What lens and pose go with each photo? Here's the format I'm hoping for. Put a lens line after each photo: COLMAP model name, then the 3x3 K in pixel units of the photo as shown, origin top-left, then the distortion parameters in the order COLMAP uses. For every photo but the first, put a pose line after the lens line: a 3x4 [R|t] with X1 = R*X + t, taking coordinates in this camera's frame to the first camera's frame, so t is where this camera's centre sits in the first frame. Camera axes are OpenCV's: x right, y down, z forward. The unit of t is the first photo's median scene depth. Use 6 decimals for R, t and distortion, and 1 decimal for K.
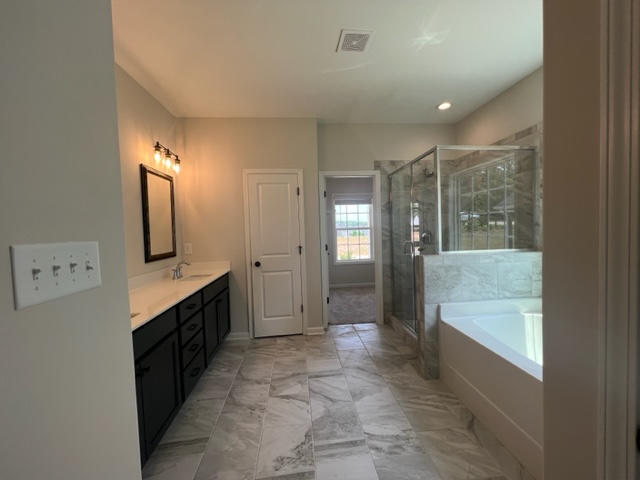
lens RADIAL K [[256.1, 0, 320.3], [0, 256.1, 240.3], [0, 0, 1]] dist [-0.005045, 0.000816]
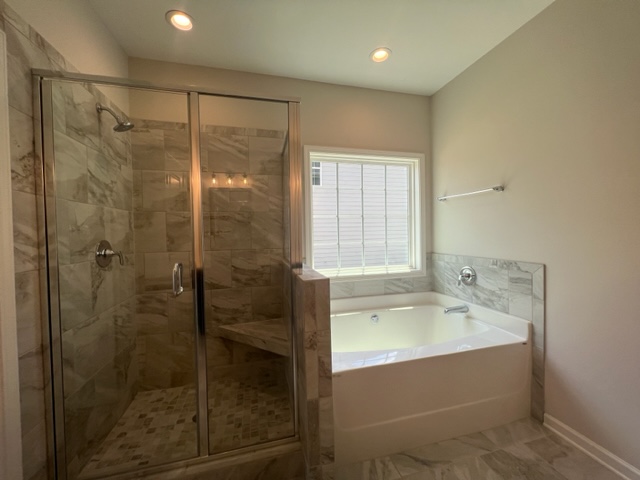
lens RADIAL K [[256.1, 0, 320.6], [0, 256.1, 237.8], [0, 0, 1]] dist [-0.005045, 0.000816]
pose [[-0.154291, 0.010760, 0.987967, -0.113418], [0.062830, 0.998024, -0.001057, -0.022714], [-0.986026, 0.061911, -0.154662, 0.770634]]
